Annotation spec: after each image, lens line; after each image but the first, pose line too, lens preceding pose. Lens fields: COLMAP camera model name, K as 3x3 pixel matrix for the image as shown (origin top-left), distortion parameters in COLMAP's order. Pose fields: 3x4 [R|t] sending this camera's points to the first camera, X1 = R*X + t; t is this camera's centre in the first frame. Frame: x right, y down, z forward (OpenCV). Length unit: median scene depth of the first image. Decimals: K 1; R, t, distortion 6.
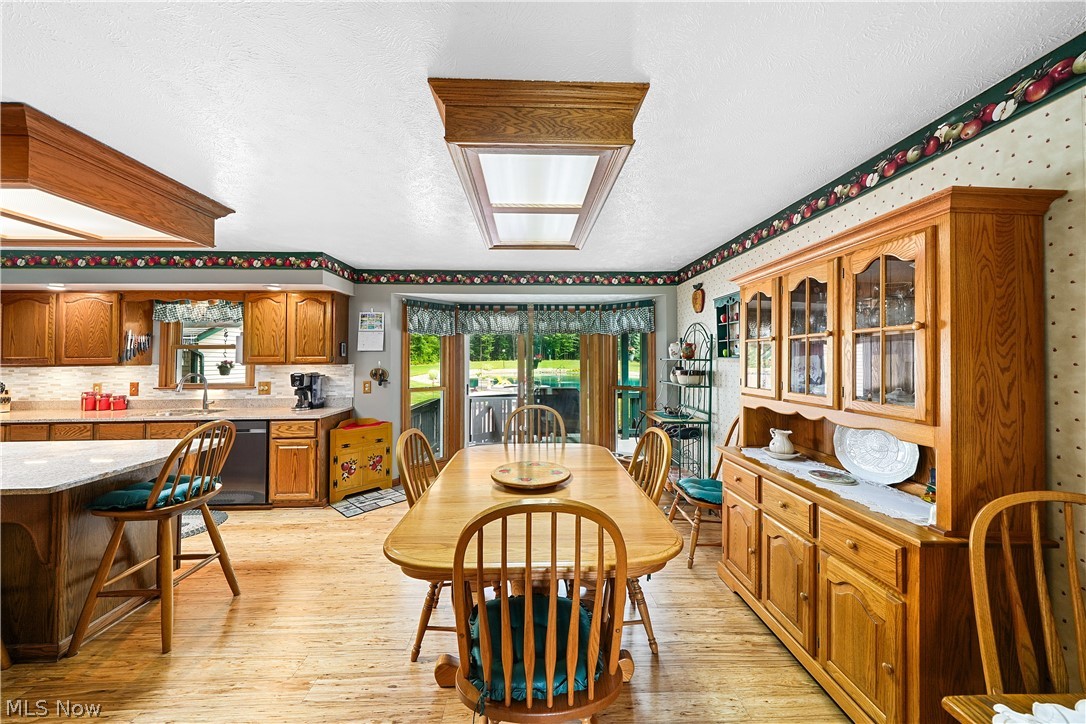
lens RADIAL K [[371.6, 0, 543.1], [0, 371.6, 356.8], [0, 0, 1]] dist [-0.000059, 0.000034]
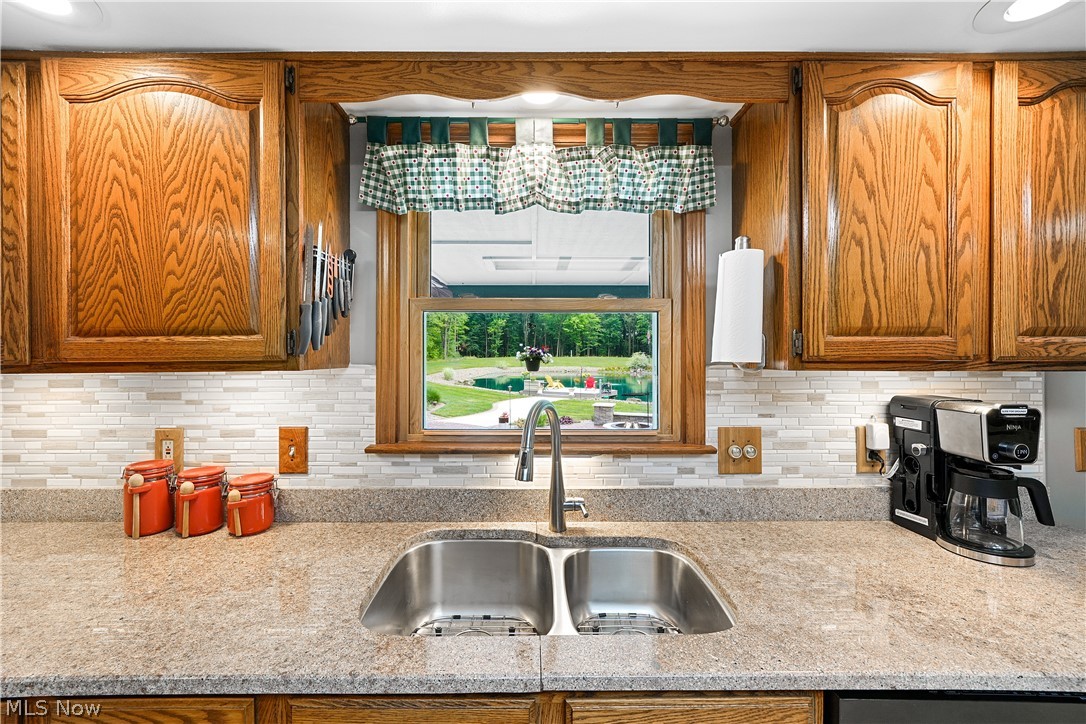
lens RADIAL K [[440.0, 0, 542.9], [0, 440.0, 362.5], [0, 0, 1]] dist [-0.003087, -0.000055]
pose [[0.999359, 0.006227, -0.035267, -0.899628], [-0.005435, 0.999732, 0.022498, 0.010794], [0.035397, -0.022292, 0.999125, 0.673922]]
